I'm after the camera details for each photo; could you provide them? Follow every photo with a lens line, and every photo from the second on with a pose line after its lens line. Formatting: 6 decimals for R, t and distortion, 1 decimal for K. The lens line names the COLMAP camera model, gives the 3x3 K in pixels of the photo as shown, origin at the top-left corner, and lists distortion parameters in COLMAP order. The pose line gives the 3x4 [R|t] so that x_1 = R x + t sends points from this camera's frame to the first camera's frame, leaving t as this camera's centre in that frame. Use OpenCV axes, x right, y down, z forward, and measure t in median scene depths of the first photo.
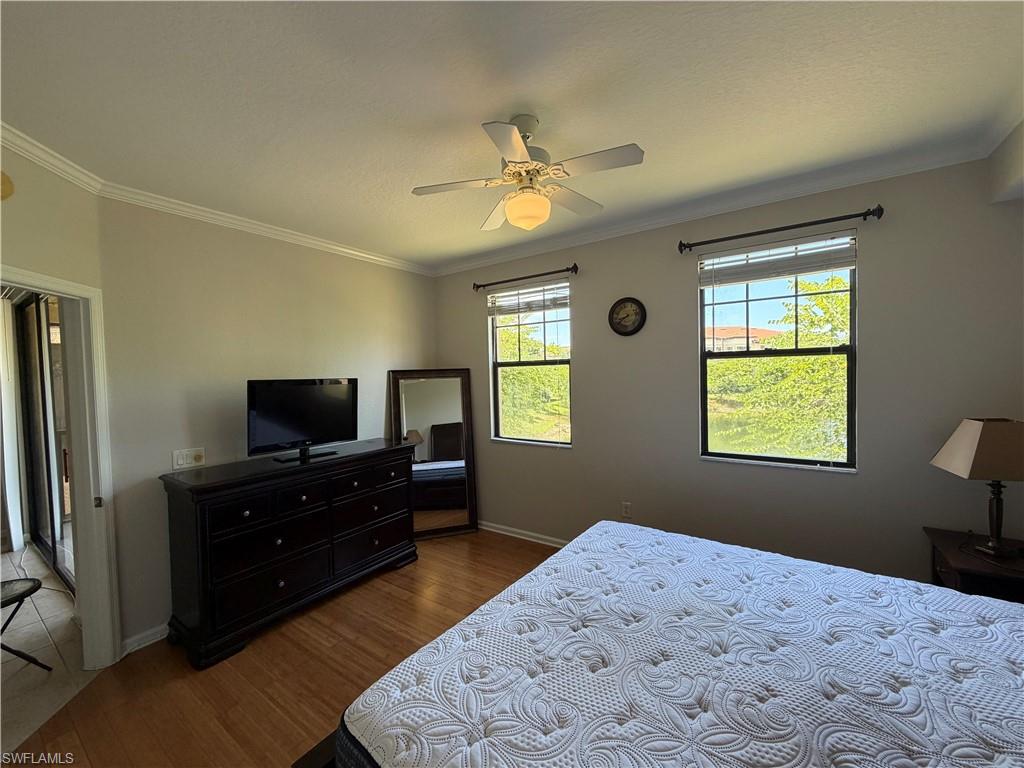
lens RADIAL K [[407.6, 0, 510.0], [0, 407.6, 385.5], [0, 0, 1]] dist [-0.000221, 0.000357]
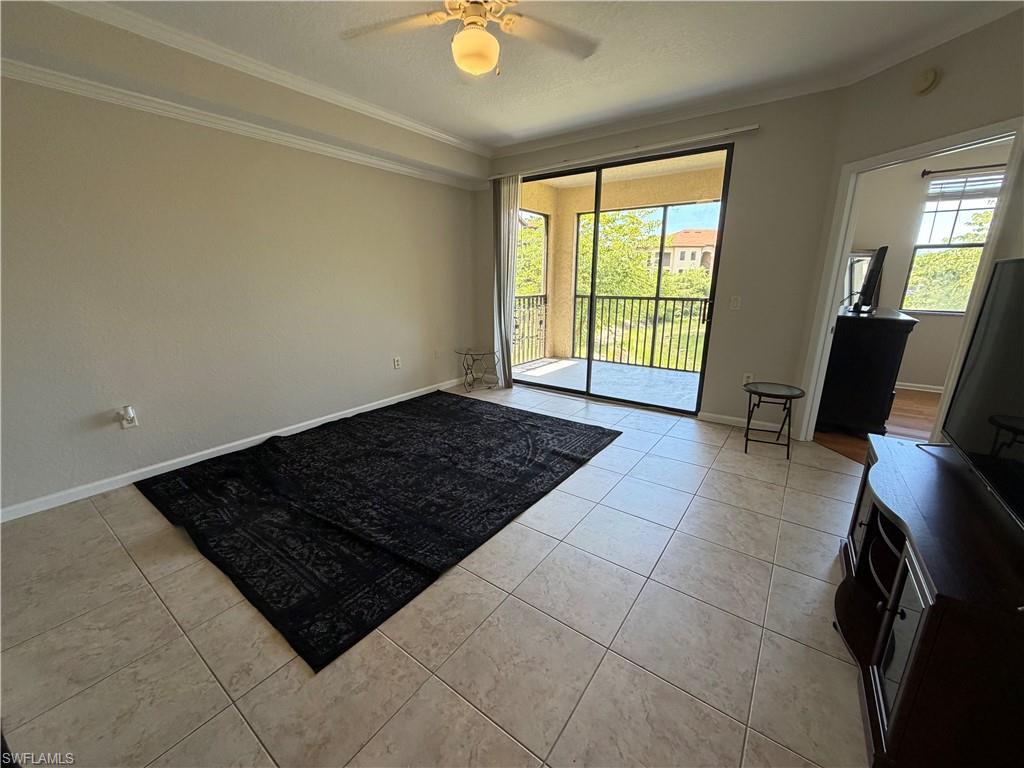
lens RADIAL K [[407.6, 0, 510.0], [0, 407.6, 385.5], [0, 0, 1]] dist [-0.000221, 0.000357]
pose [[0.999371, 0.031695, -0.015932, -1.569499], [-0.027160, 0.972547, 0.231115, 0.128564], [0.022820, -0.230536, 0.972796, -0.337114]]
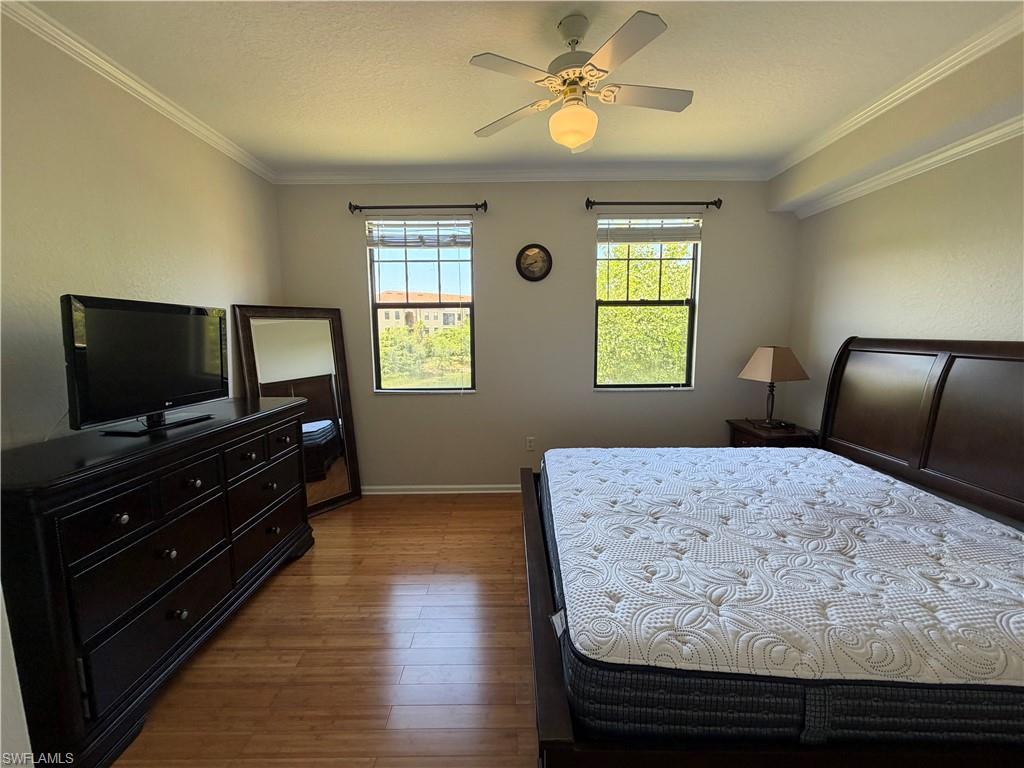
lens RADIAL K [[407.6, 0, 510.0], [0, 407.6, 385.5], [0, 0, 1]] dist [-0.000221, 0.000357]
pose [[0.819147, -0.056218, 0.570823, -0.409557], [0.005618, 0.995924, 0.090023, 0.055346], [-0.573557, -0.070535, 0.816123, 0.164531]]
